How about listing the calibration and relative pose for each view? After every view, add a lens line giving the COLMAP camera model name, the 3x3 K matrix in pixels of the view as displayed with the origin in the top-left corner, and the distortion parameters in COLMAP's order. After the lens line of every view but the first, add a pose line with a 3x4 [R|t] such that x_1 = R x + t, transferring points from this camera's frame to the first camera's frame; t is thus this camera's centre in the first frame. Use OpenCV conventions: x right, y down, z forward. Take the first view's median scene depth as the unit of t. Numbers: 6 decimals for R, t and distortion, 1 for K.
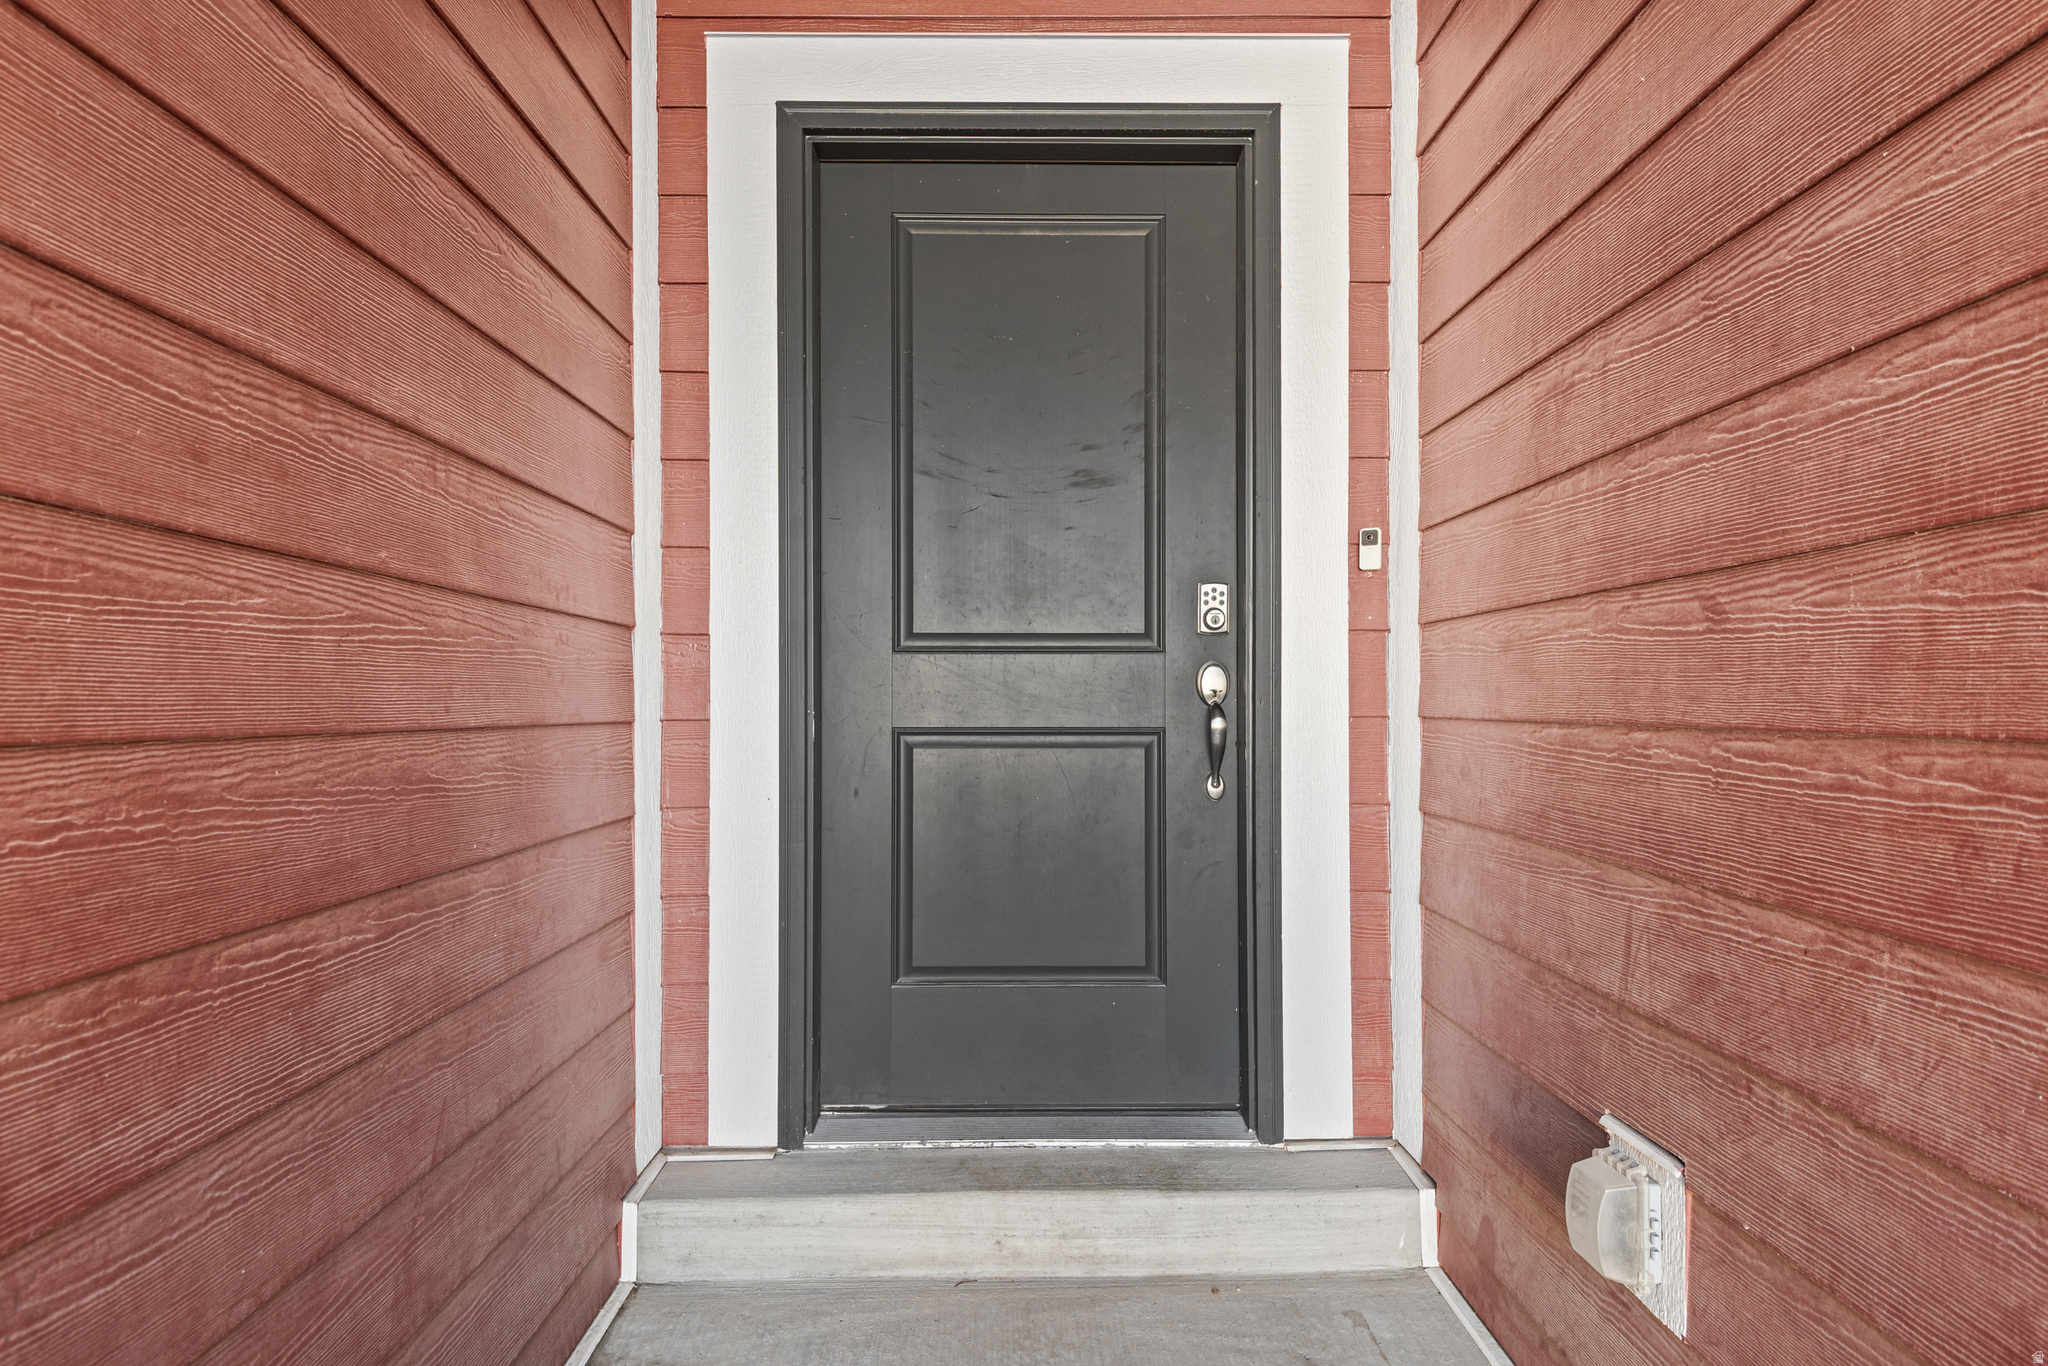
lens RADIAL K [[922.4, 0, 1029.3], [0, 922.4, 694.7], [0, 0, 1]] dist [0.031463, -0.016027]
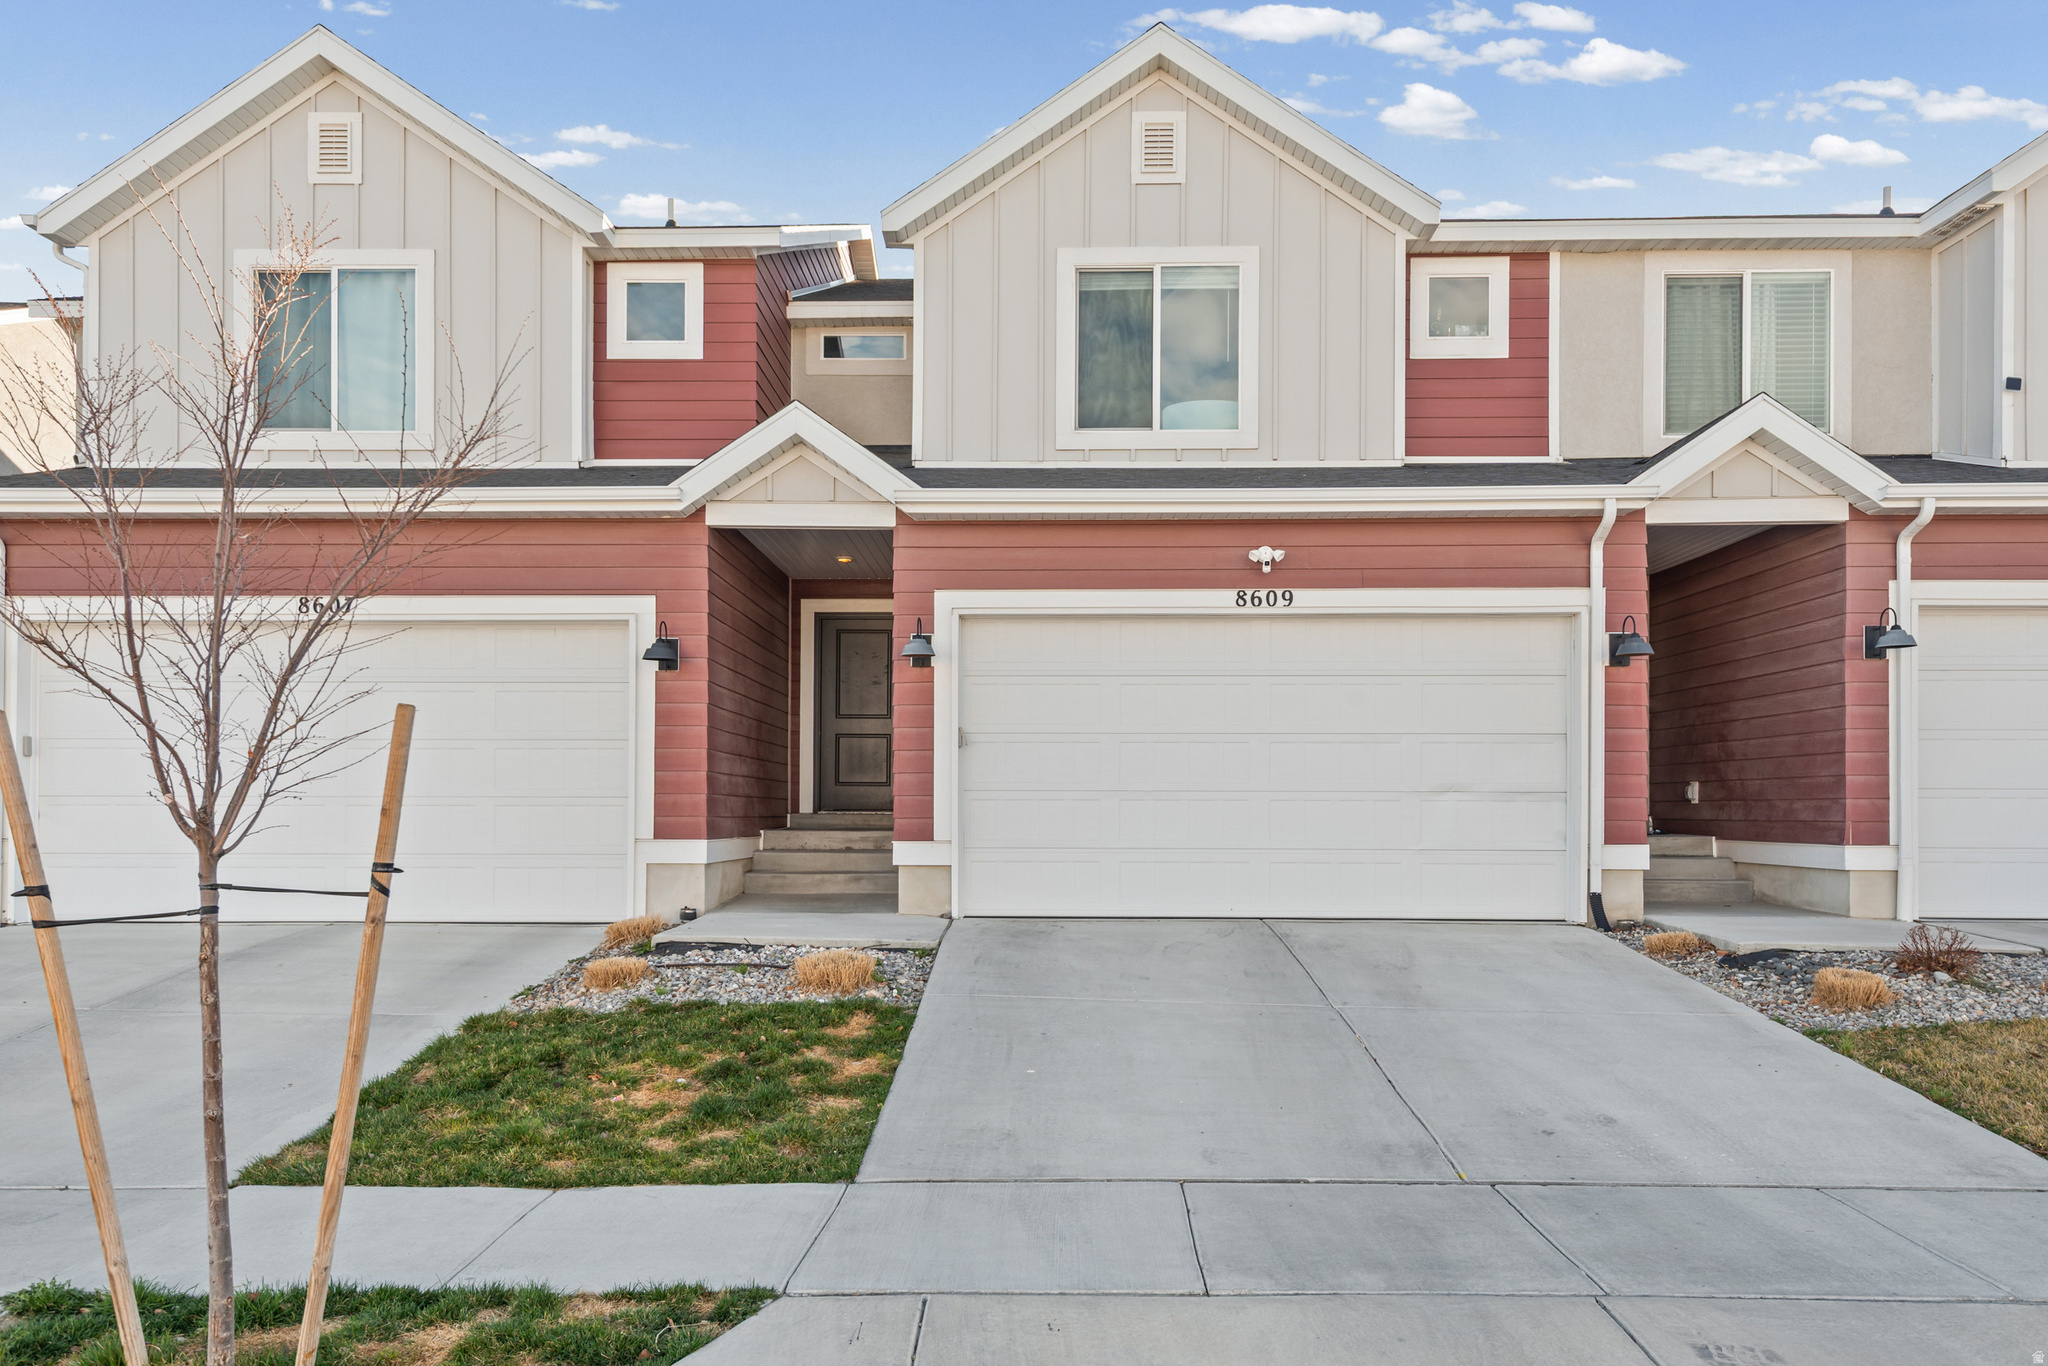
lens RADIAL K [[1405.9, 0, 1028.6], [0, 1405.9, 741.9], [0, 0, 1]] dist [0.043740, -0.028572]
pose [[0.997452, 0.007303, -0.070964, 1.464210], [-0.008300, 0.999871, -0.013764, 0.179345], [0.070855, 0.014318, 0.997384, -6.651062]]
